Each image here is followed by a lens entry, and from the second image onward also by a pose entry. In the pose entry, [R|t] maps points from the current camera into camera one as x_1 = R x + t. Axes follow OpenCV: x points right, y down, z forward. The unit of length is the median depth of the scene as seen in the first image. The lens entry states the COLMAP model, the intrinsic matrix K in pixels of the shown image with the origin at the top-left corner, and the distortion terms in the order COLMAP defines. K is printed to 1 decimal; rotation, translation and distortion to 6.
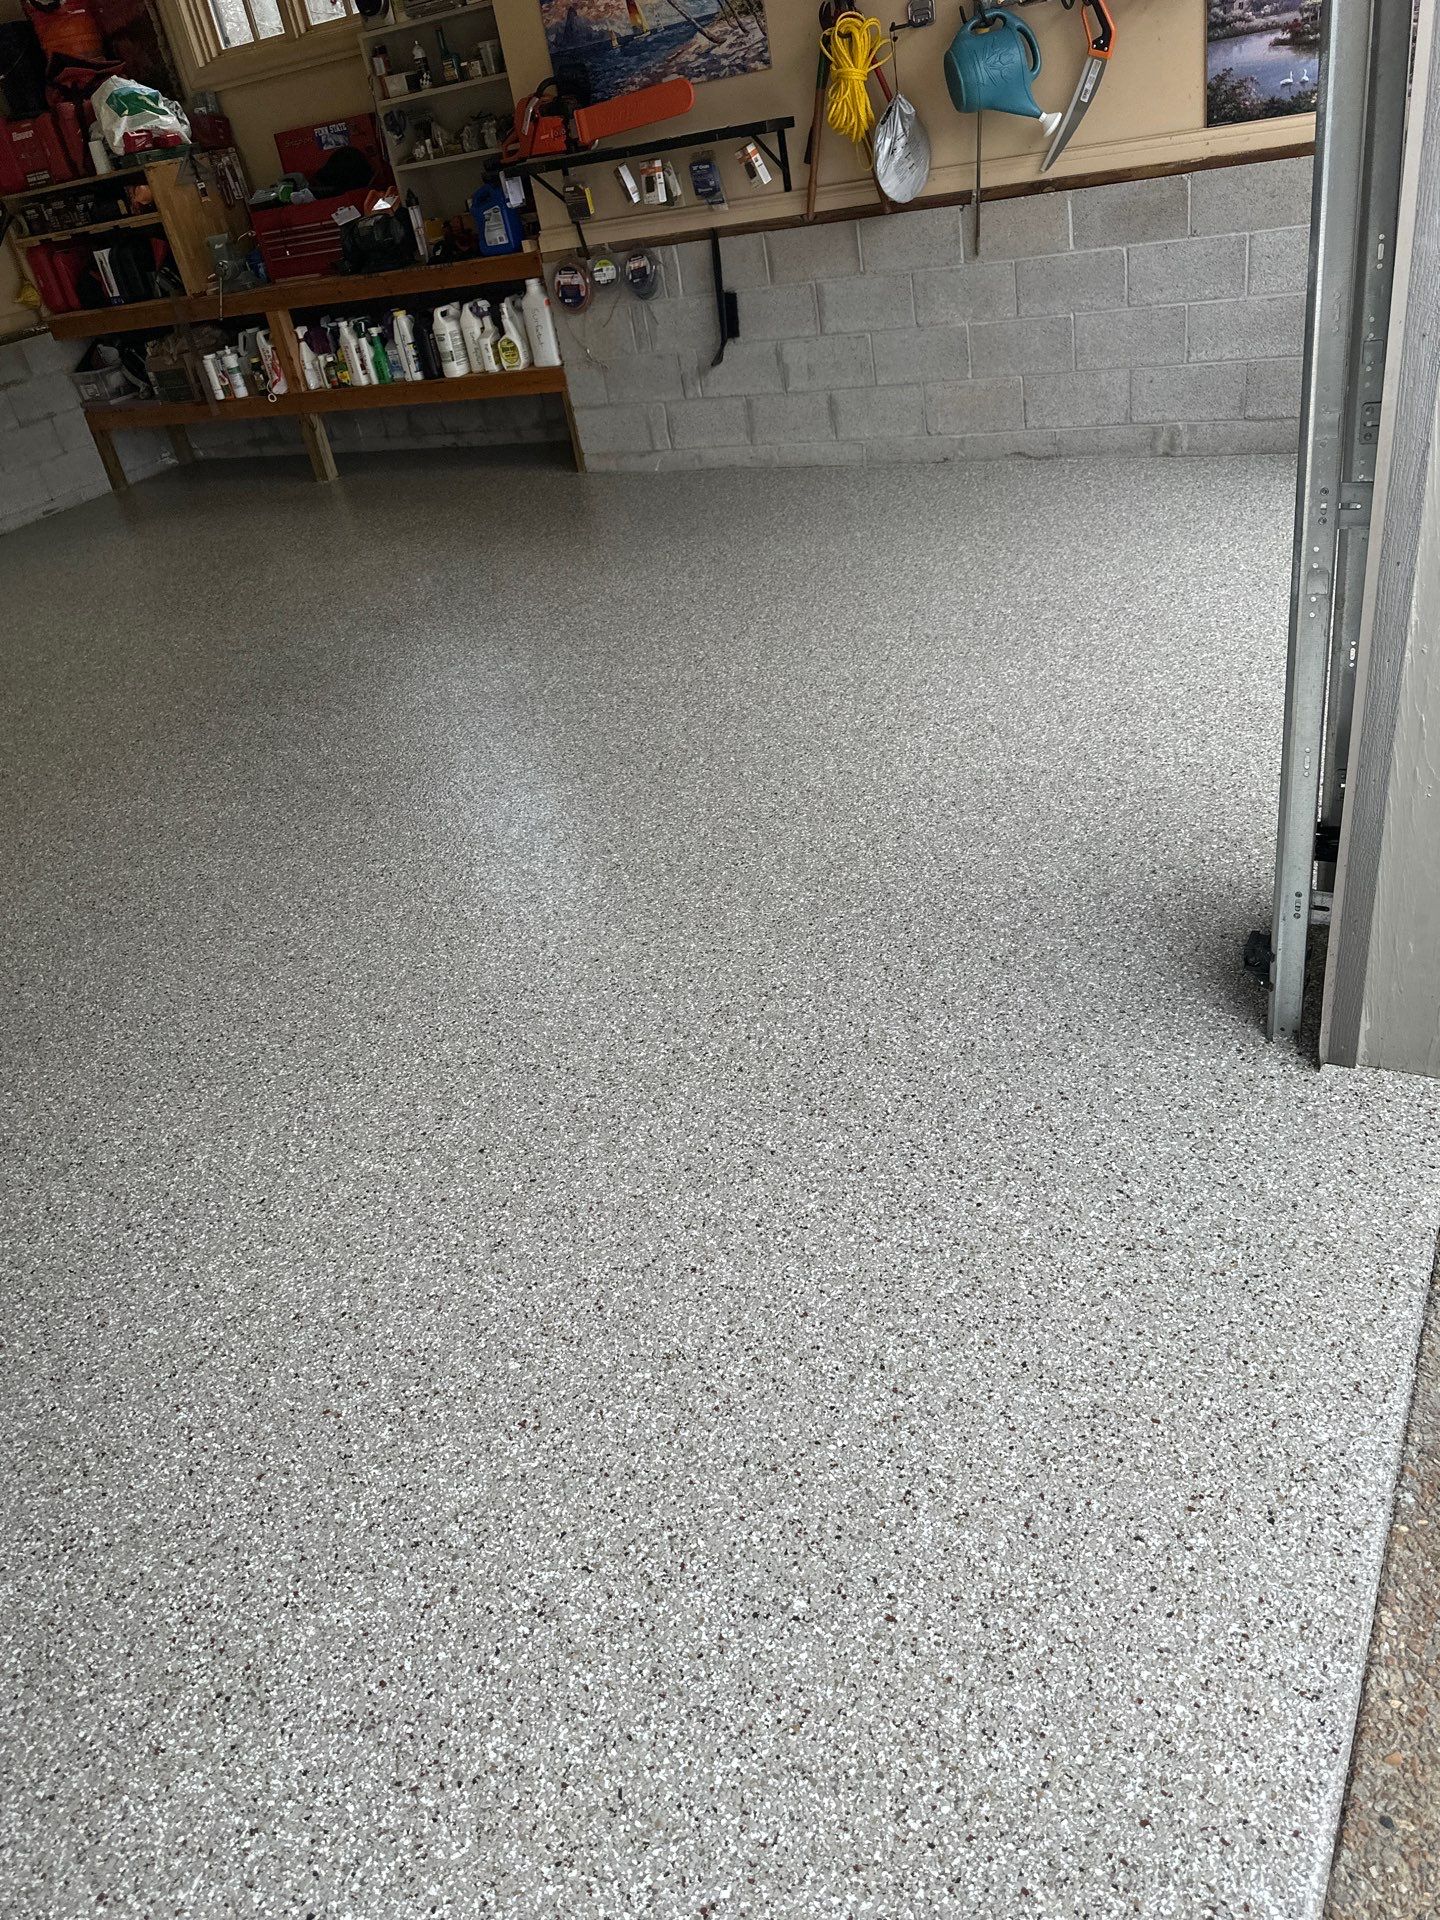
lens RADIAL K [[1362.2, 0, 708.4], [0, 1362.2, 949.3], [0, 0, 1]] dist [0.039889, -0.047377]
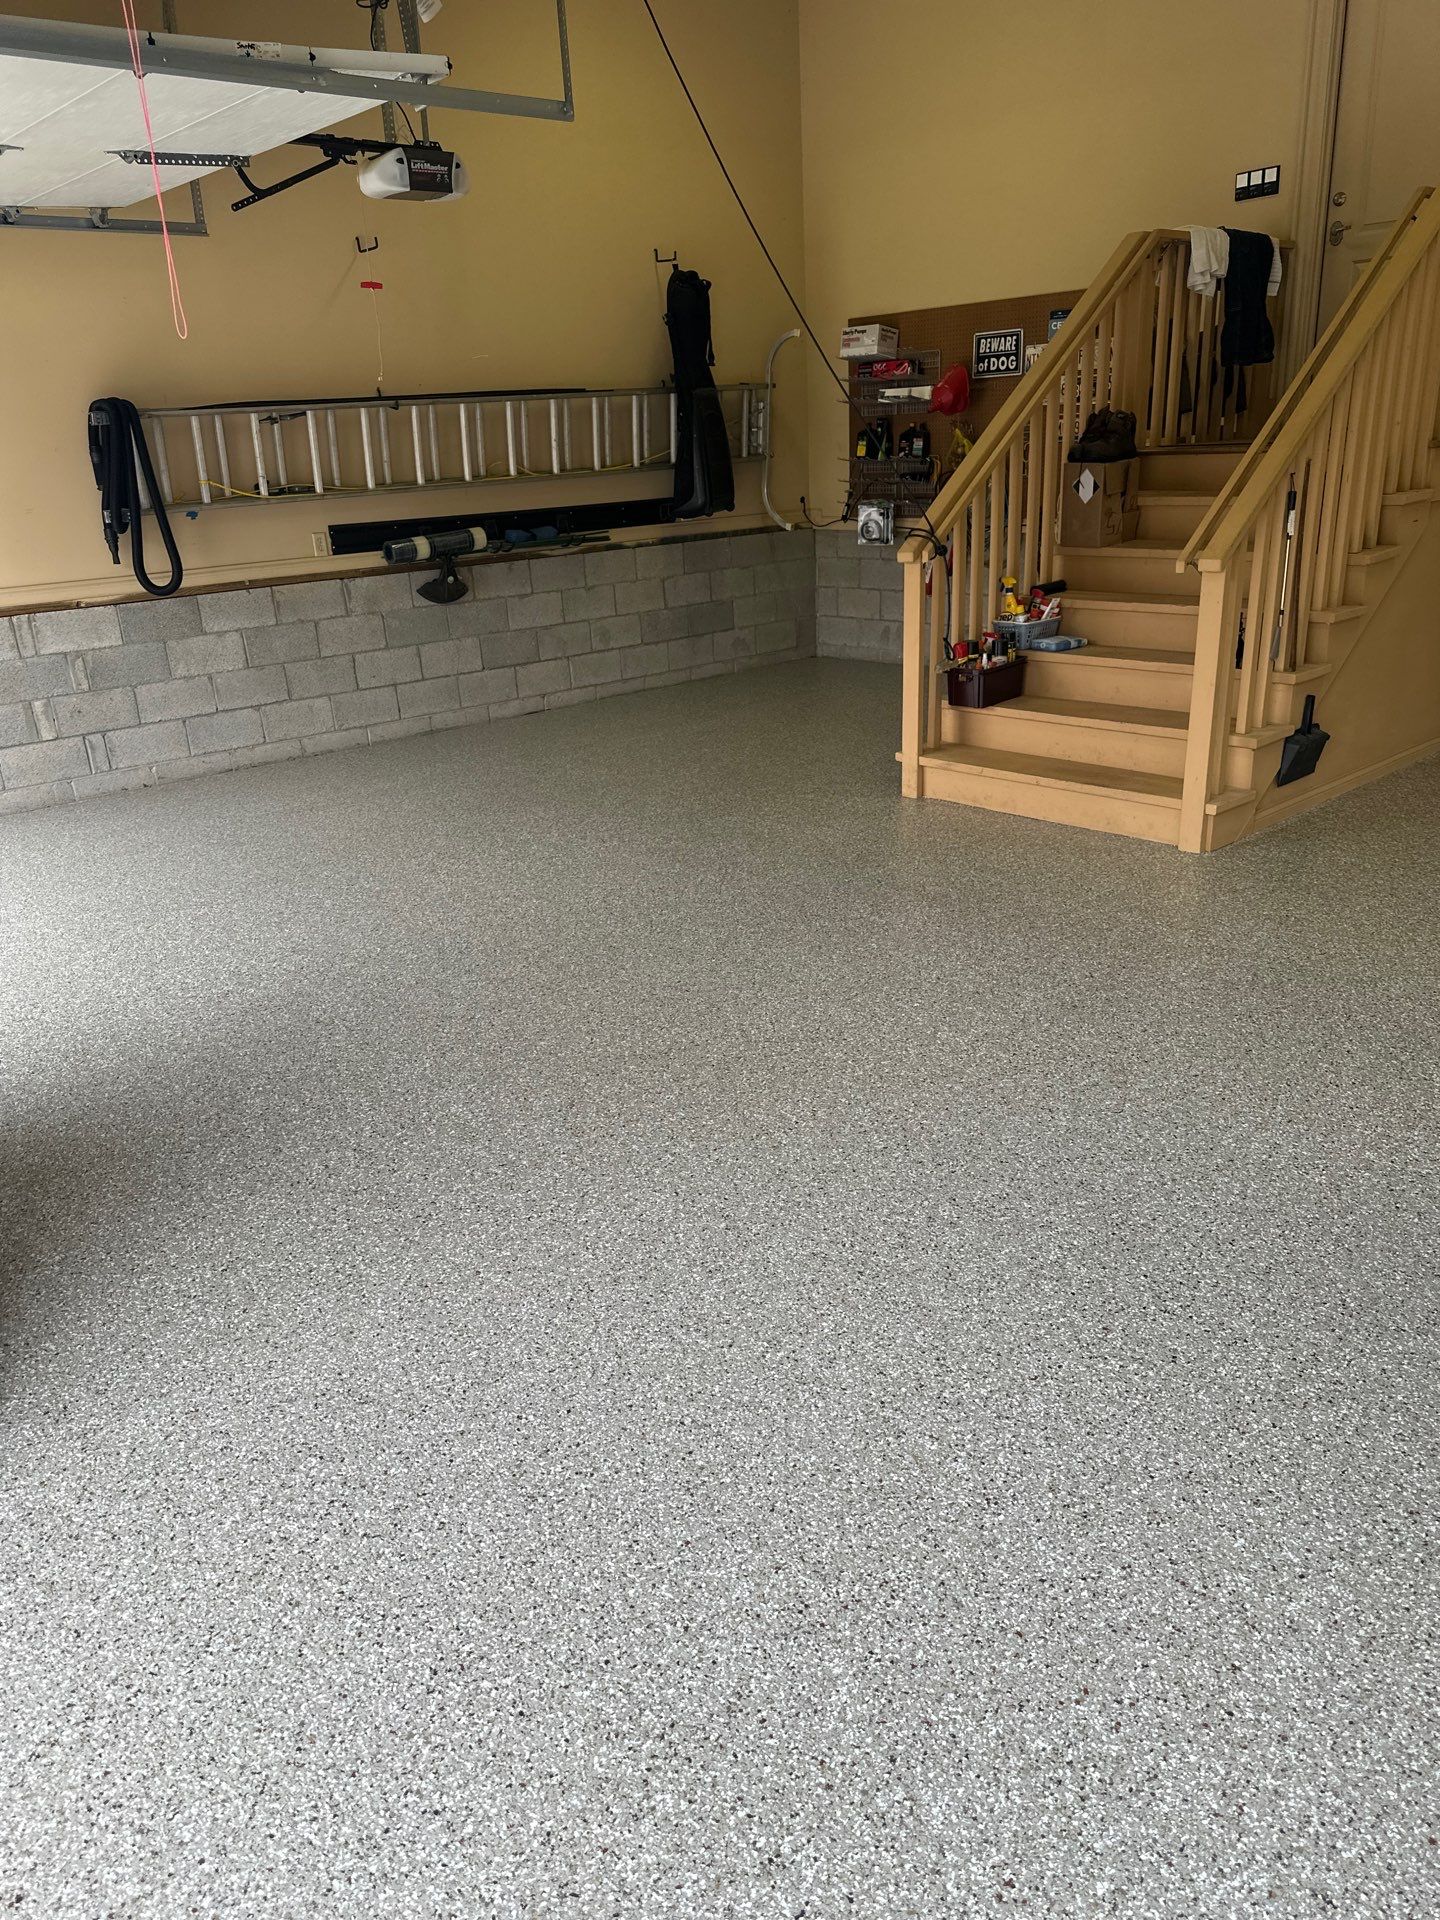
lens RADIAL K [[1362.2, 0, 712.4], [0, 1362.2, 976.0], [0, 0, 1]] dist [0.039889, -0.047377]
pose [[-0.311666, 0.516300, -0.797683, 0.109947], [-0.420862, 0.677651, 0.603046, -0.167053], [0.851903, 0.523663, 0.006091, 0.186420]]
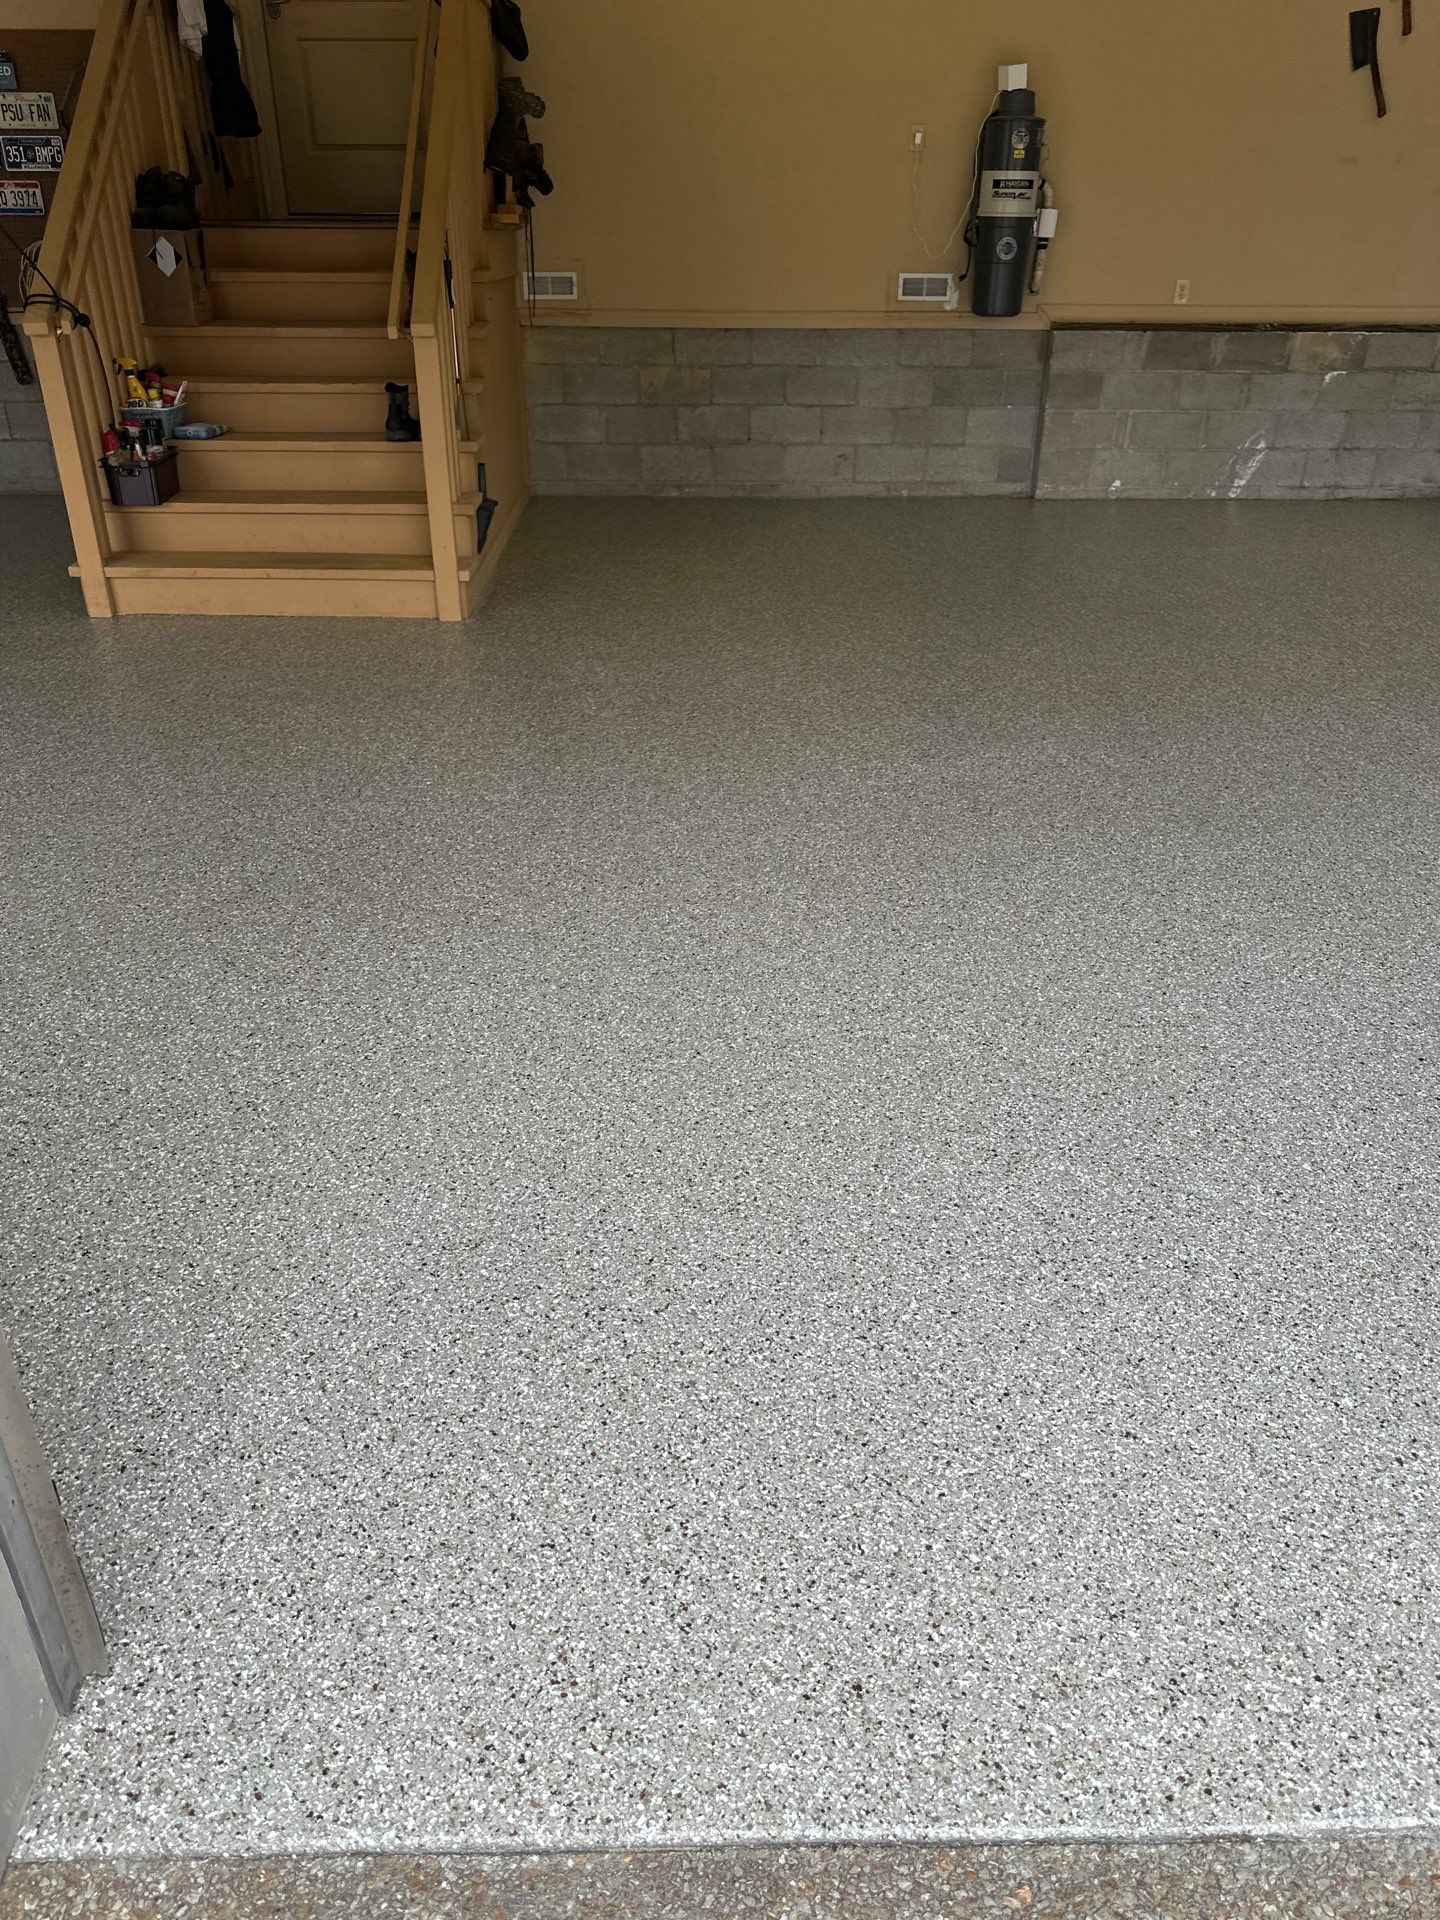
lens RADIAL K [[1362.2, 0, 720.2], [0, 1362.2, 967.5], [0, 0, 1]] dist [0.039889, -0.047377]
pose [[0.499246, 0.558219, -0.662680, 0.111075], [-0.540511, 0.798401, 0.265337, 0.044631], [0.677201, 0.225718, 0.700322, -0.088679]]
